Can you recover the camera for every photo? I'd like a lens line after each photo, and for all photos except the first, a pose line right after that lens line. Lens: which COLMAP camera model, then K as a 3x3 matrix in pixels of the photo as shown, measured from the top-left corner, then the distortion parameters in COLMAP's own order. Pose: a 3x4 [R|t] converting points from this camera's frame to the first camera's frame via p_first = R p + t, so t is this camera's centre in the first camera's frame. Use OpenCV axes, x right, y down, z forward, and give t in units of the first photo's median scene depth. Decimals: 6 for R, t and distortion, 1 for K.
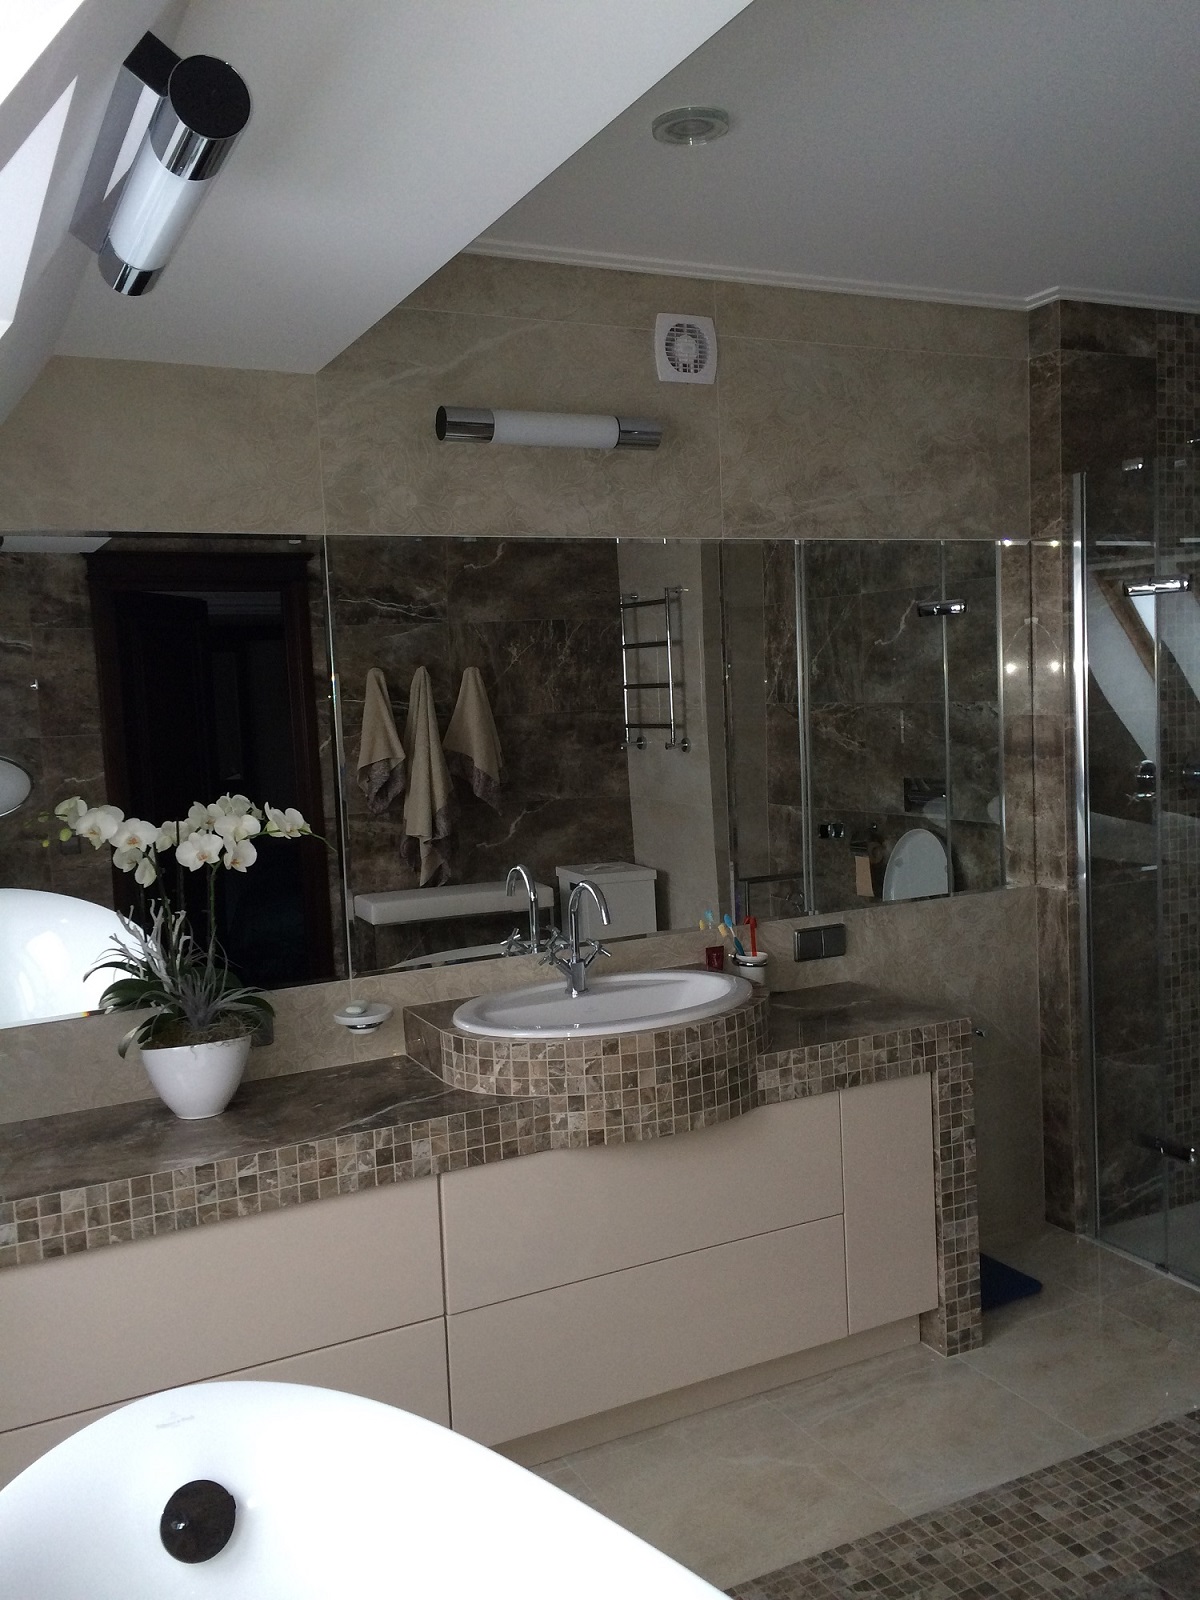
lens RADIAL K [[1364.9, 0, 599.9], [0, 1364.9, 788.4], [0, 0, 1]] dist [0.091074, -0.113939]
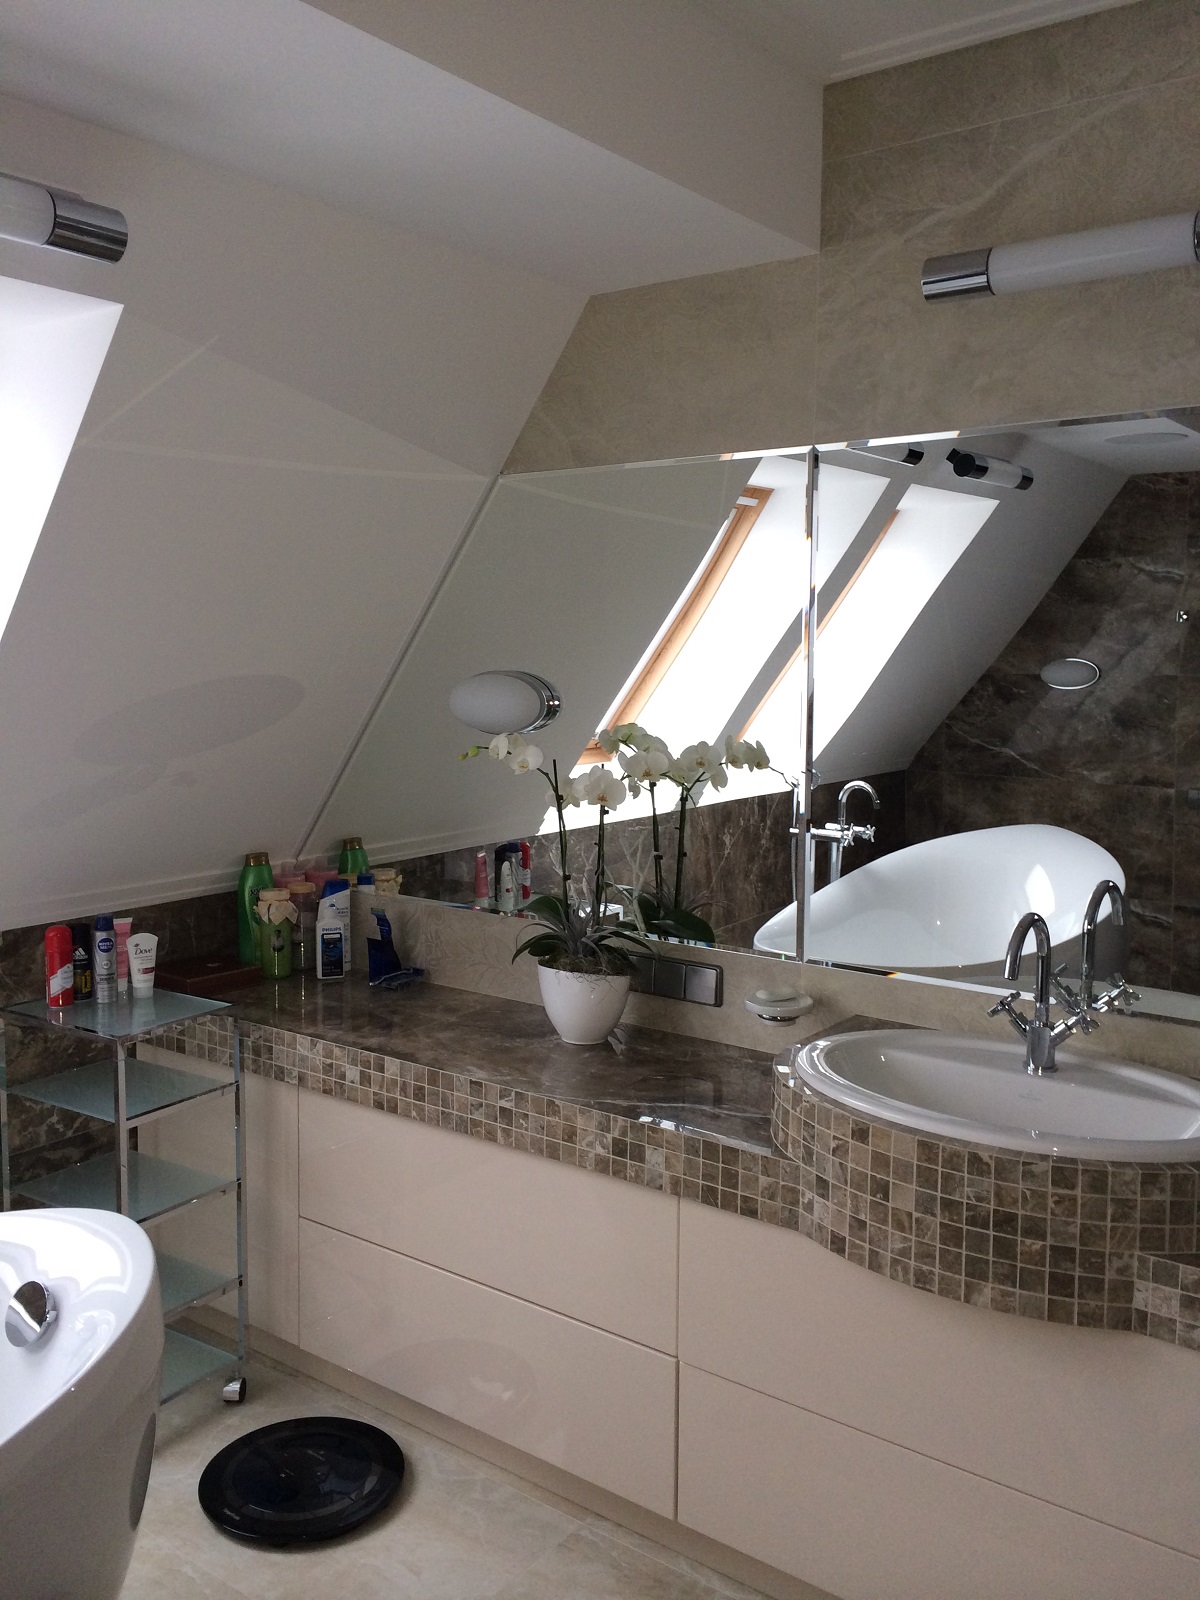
lens RADIAL K [[1364.9, 0, 599.9], [0, 1364.9, 788.4], [0, 0, 1]] dist [0.091074, -0.113939]
pose [[0.445936, 0.138038, -0.884356, 0.437795], [-0.091709, 0.989883, 0.108266, -0.044857], [0.890354, 0.032823, 0.454084, 0.417249]]
